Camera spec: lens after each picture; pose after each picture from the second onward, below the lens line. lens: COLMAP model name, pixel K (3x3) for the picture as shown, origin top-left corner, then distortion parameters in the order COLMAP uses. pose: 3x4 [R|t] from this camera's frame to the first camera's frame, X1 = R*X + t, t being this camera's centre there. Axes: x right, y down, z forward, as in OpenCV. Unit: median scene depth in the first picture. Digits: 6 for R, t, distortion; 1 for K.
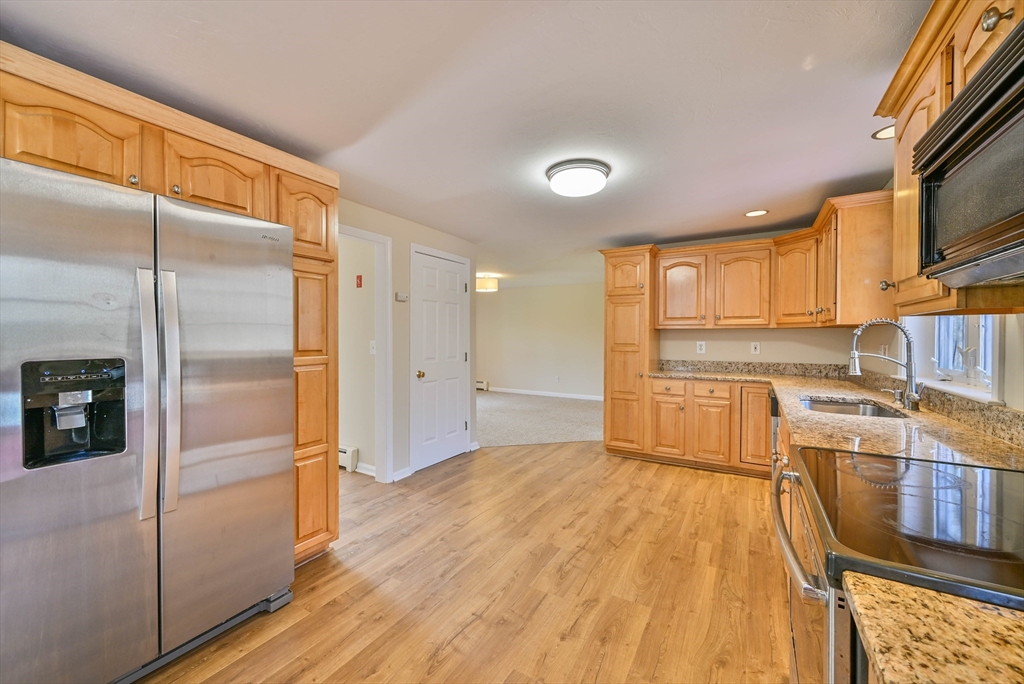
lens RADIAL K [[407.5, 0, 501.9], [0, 407.5, 338.5], [0, 0, 1]] dist [-0.001780, 0.001384]
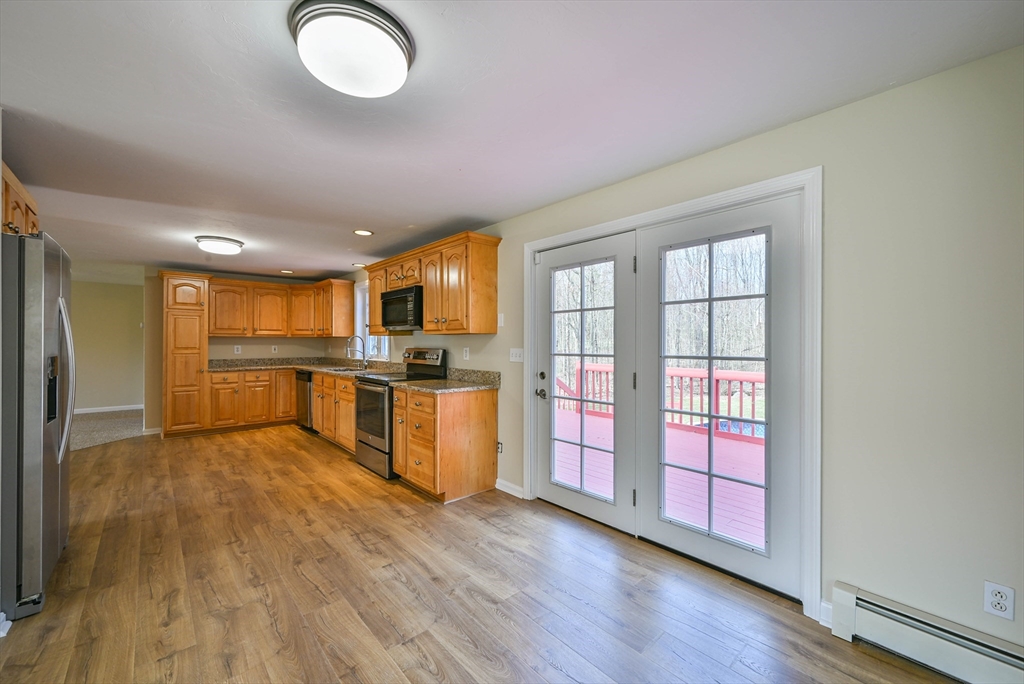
lens RADIAL K [[407.5, 0, 516.7], [0, 407.5, 343.2], [0, 0, 1]] dist [-0.001780, 0.001384]
pose [[0.280857, -0.002305, 0.959747, -0.750347], [0.005226, 0.999986, 0.000873, 0.003571], [-0.959735, 0.004770, 0.280865, -0.420572]]
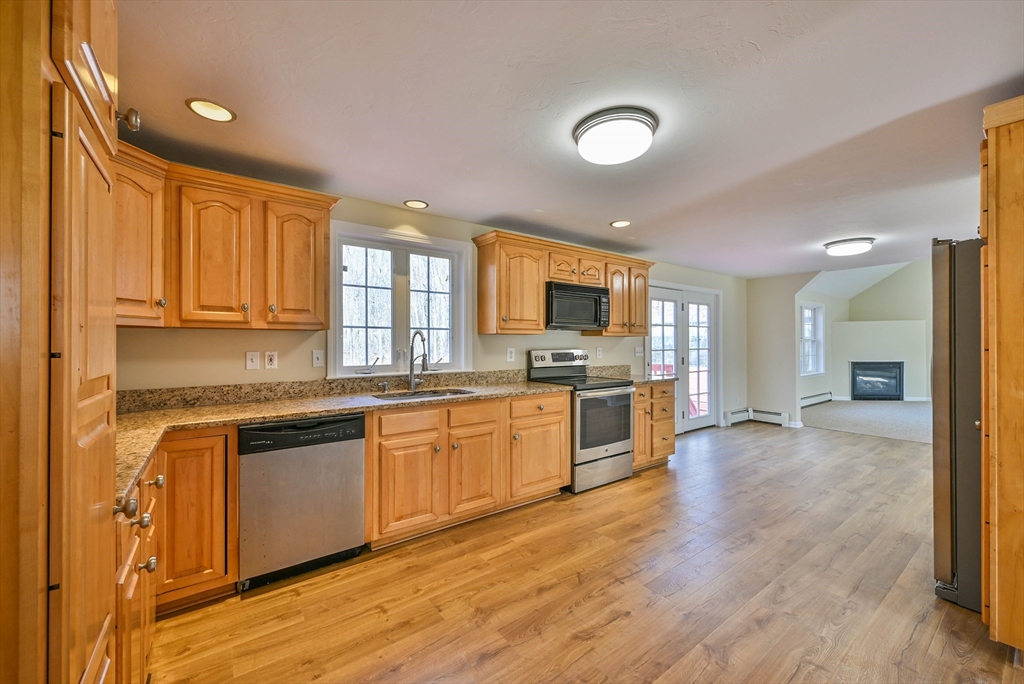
lens RADIAL K [[407.5, 0, 500.6], [0, 407.5, 345.3], [0, 0, 1]] dist [-0.001780, 0.001384]
pose [[-0.926637, -0.004209, 0.375934, 0.070275], [0.000360, 0.999927, 0.012082, -0.006647], [-0.375957, 0.011330, -0.926568, 1.302689]]
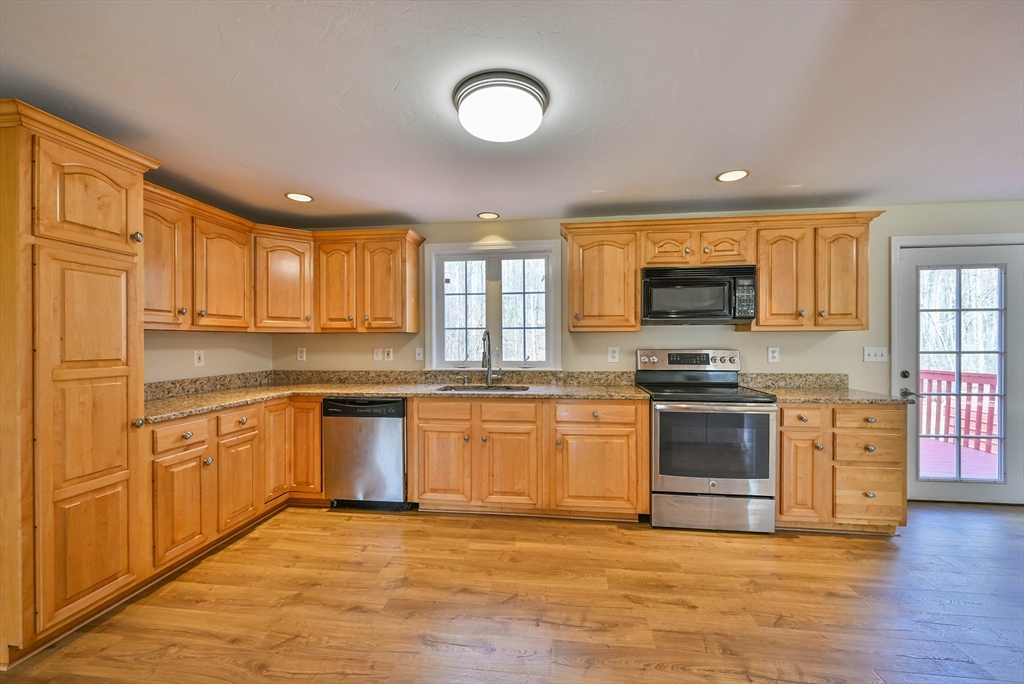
lens RADIAL K [[407.5, 0, 509.1], [0, 407.5, 342.6], [0, 0, 1]] dist [-0.001780, 0.001384]
pose [[-0.414564, -0.004525, 0.910009, -0.318990], [0.008379, 0.999926, 0.008790, -0.007300], [-0.909982, 0.011269, -0.414495, 0.924819]]
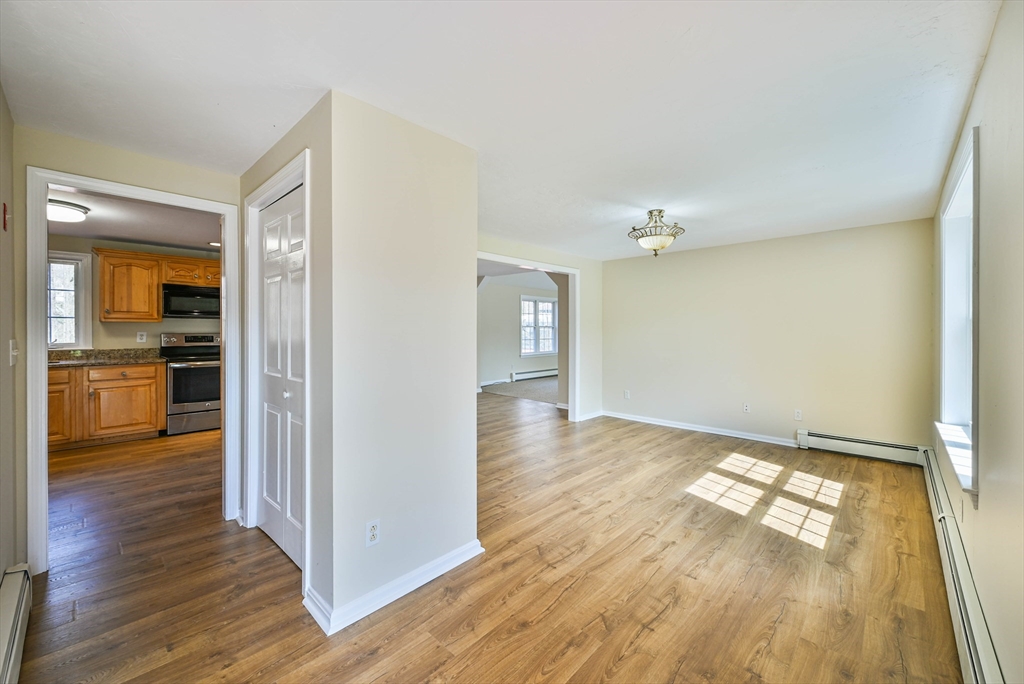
lens RADIAL K [[407.5, 0, 507.3], [0, 407.5, 333.1], [0, 0, 1]] dist [-0.001780, 0.001384]
pose [[-0.979965, -0.003367, 0.199139, -1.002429], [-0.001123, 0.999935, 0.011380, -0.002152], [-0.199165, 0.010928, -0.979905, 1.389264]]
